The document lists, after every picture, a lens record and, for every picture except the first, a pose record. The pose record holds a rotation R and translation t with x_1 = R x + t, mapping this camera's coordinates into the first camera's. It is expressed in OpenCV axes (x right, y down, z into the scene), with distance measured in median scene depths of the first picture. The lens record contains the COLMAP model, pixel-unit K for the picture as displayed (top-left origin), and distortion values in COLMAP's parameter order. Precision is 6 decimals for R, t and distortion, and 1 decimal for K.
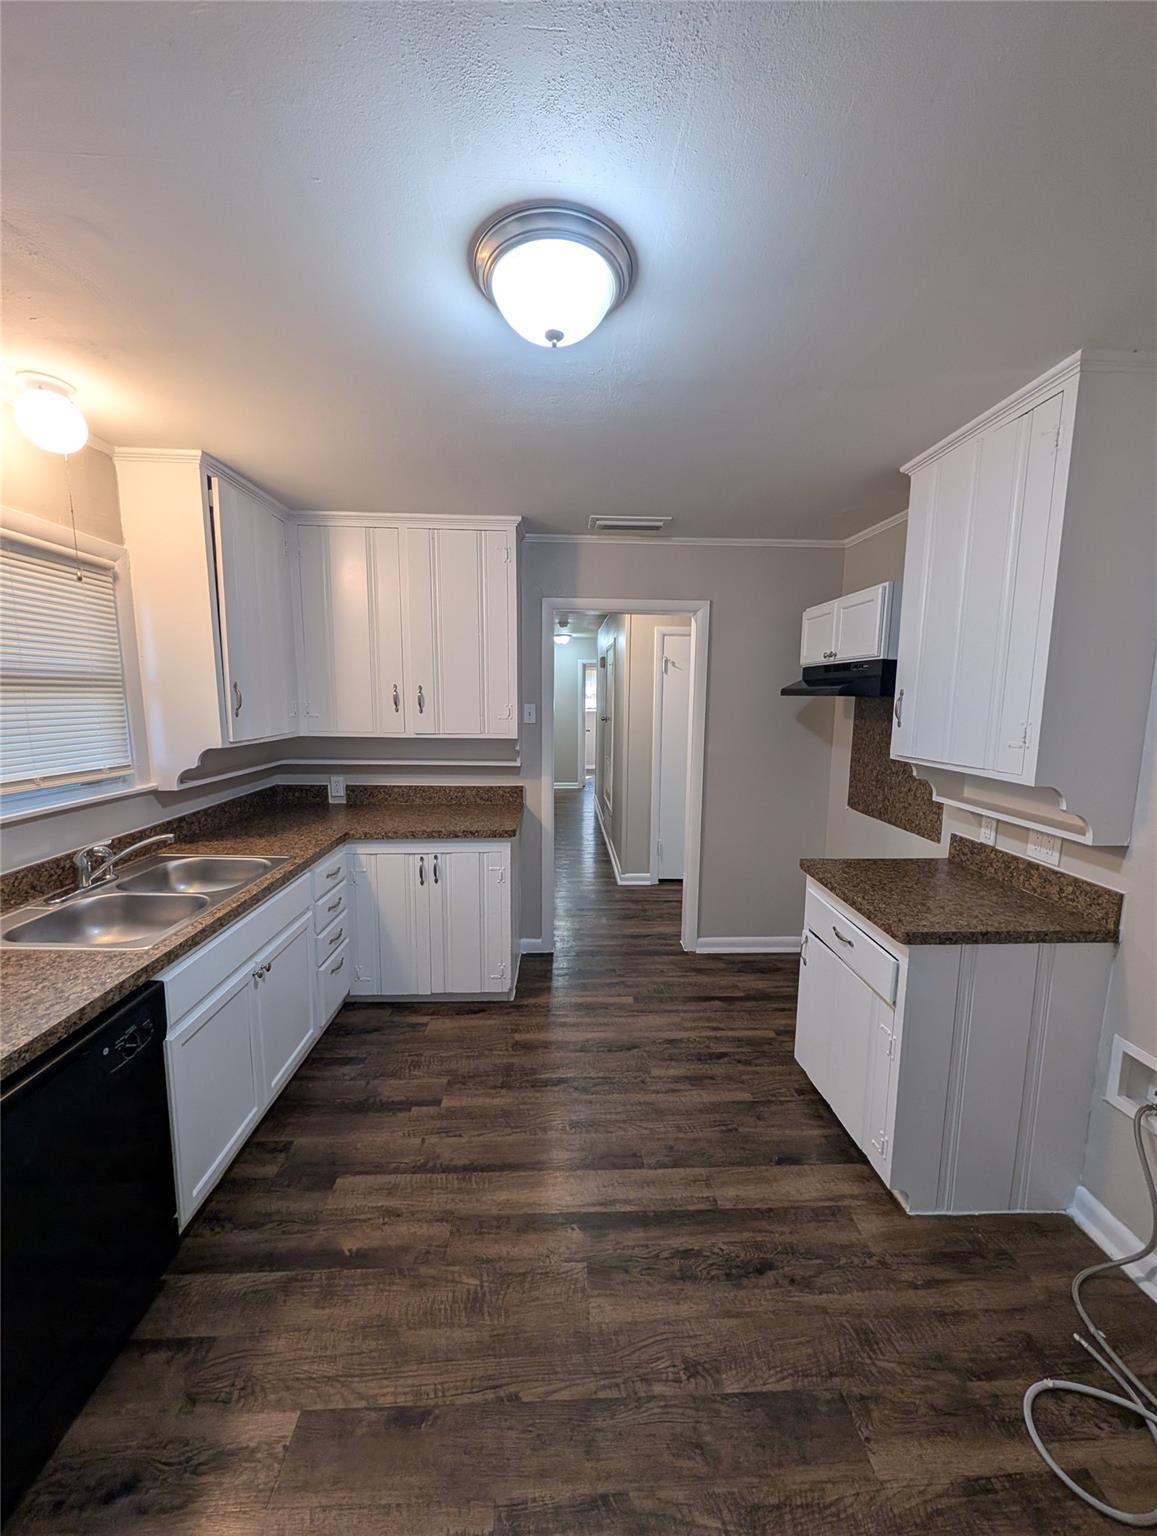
lens RADIAL K [[560.2, 0, 590.9], [0, 560.2, 766.3], [0, 0, 1]] dist [-0.001028, -0.000400]
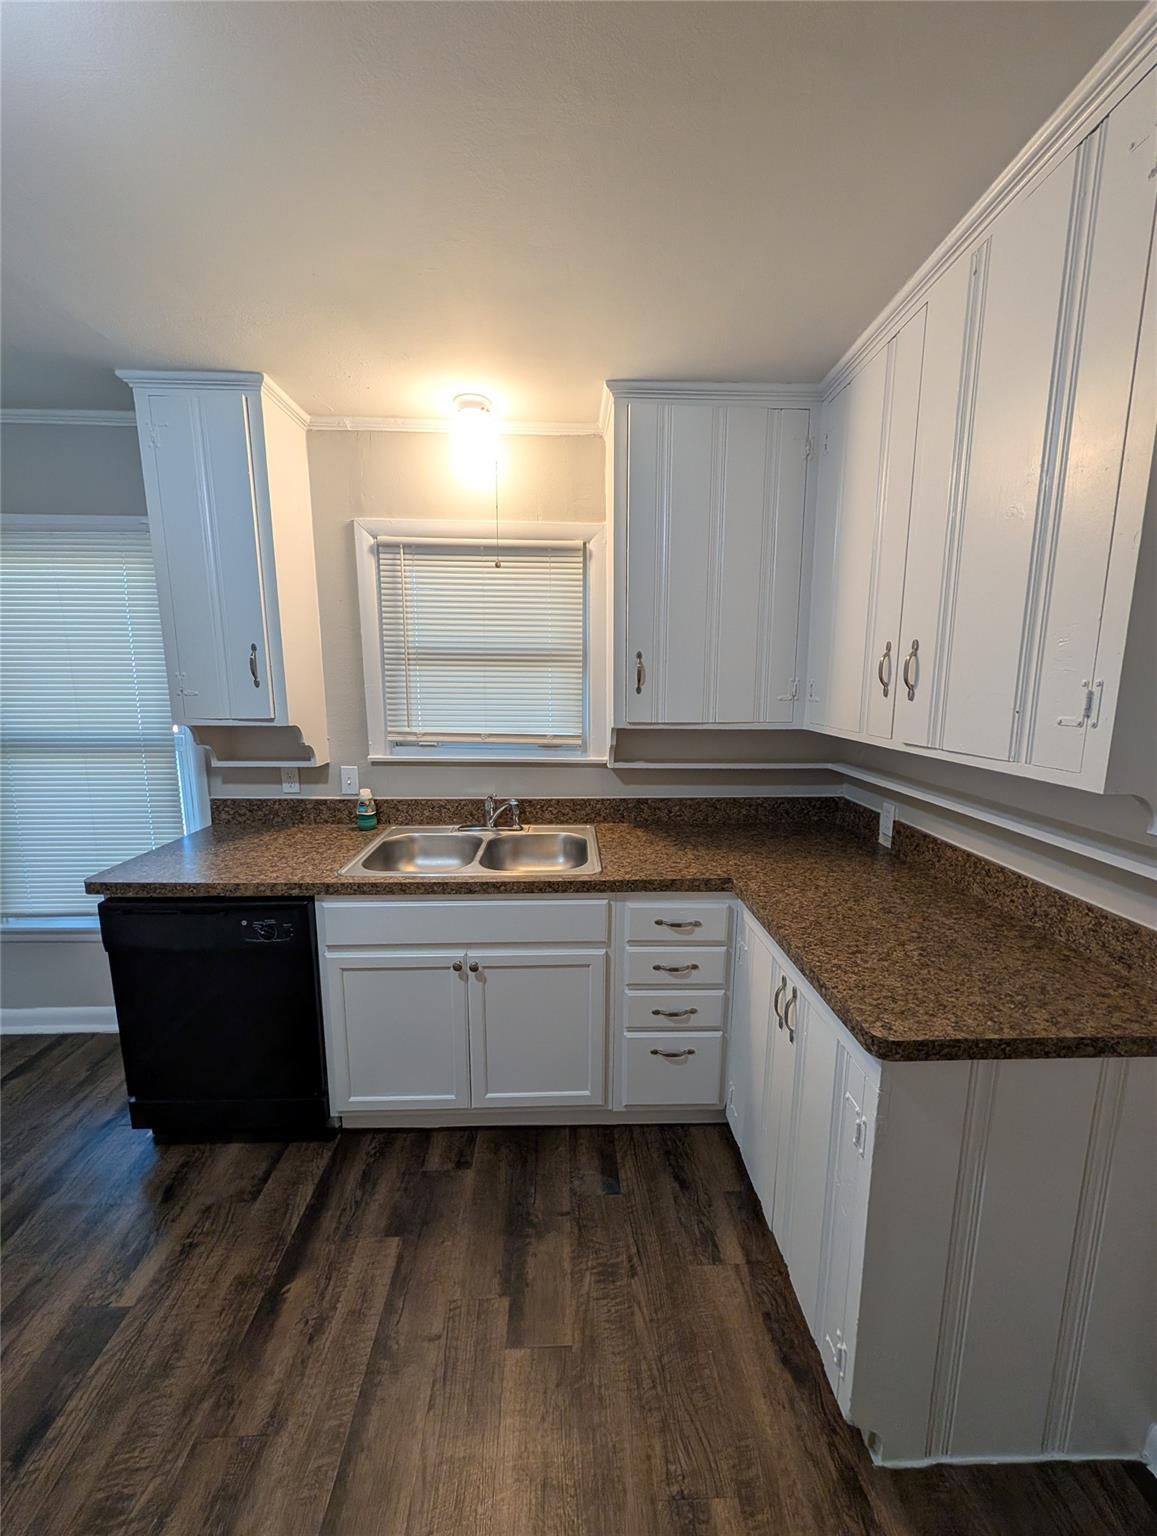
lens RADIAL K [[560.2, 0, 590.9], [0, 560.2, 766.3], [0, 0, 1]] dist [-0.001028, -0.000400]
pose [[-0.023171, 0.139212, -0.989991, 0.239061], [-0.133847, 0.980910, 0.141068, -0.099061], [0.990731, 0.135776, -0.004096, 1.040969]]
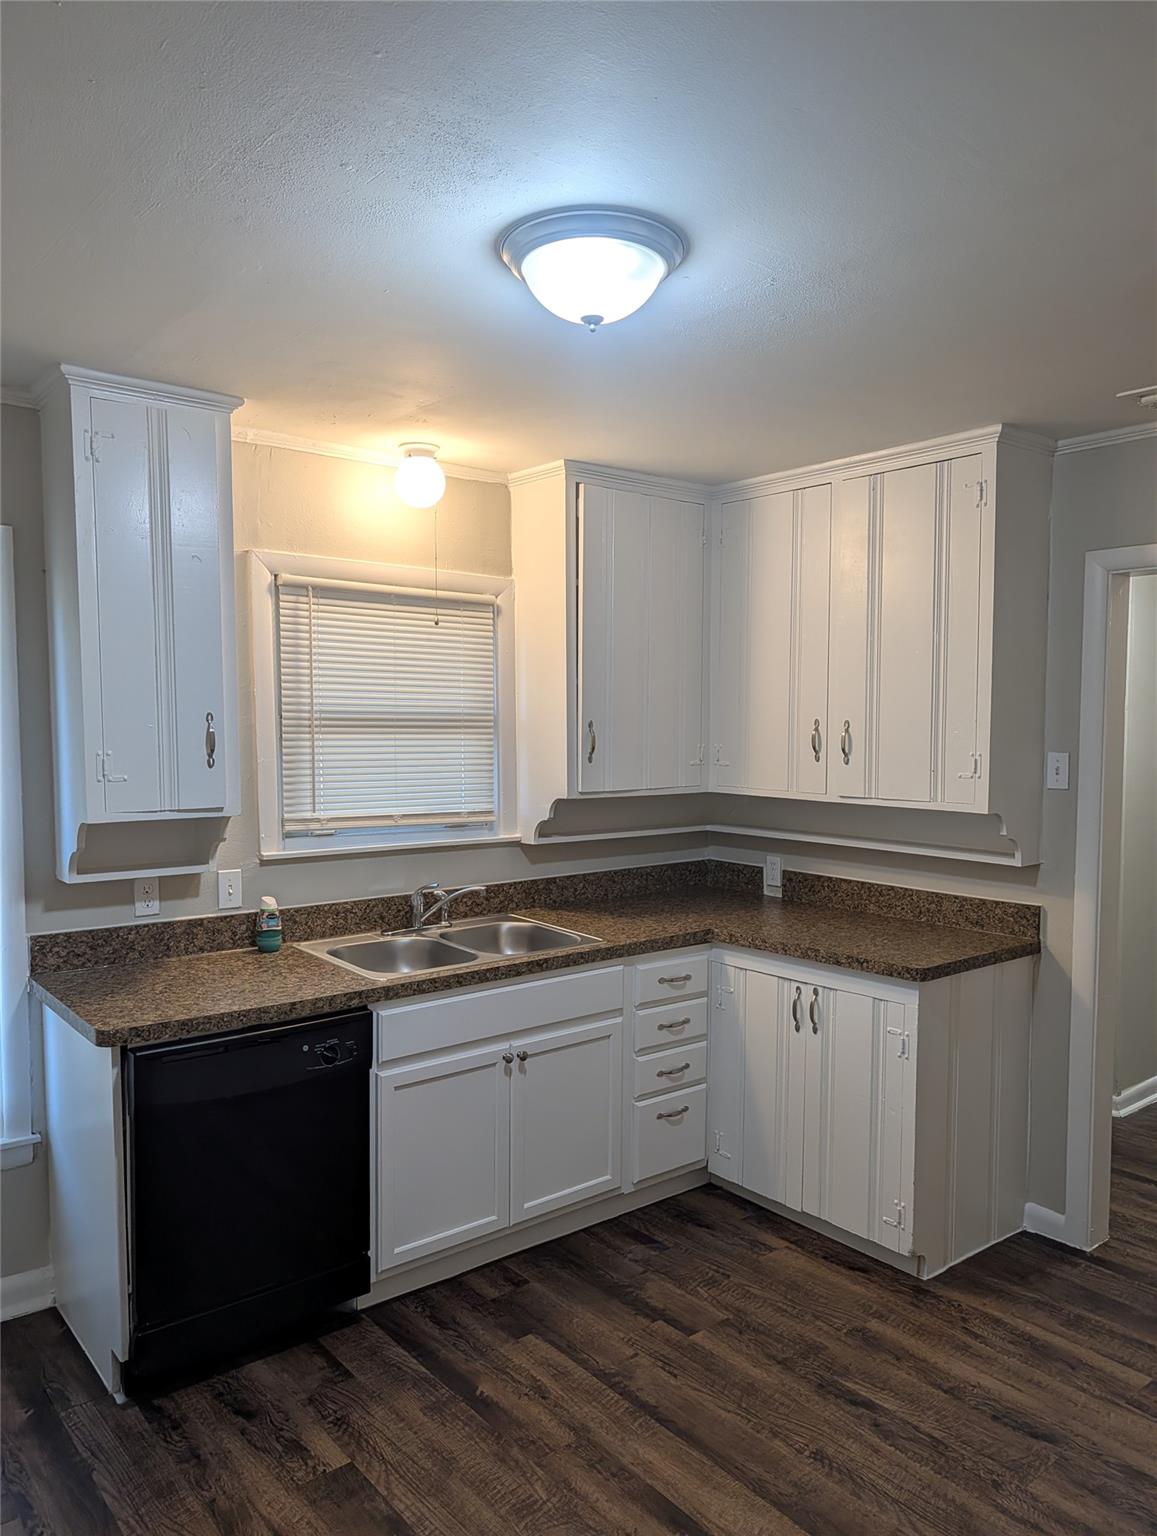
lens RADIAL K [[1125.1, 0, 580.7], [0, 1125.1, 788.4], [0, 0, 1]] dist [0.007326, -0.012048]
pose [[0.589787, 0.041414, -0.806496, 0.755065], [-0.100094, 0.994732, -0.022118, -0.013867], [0.801332, 0.093771, 0.590825, 0.023415]]
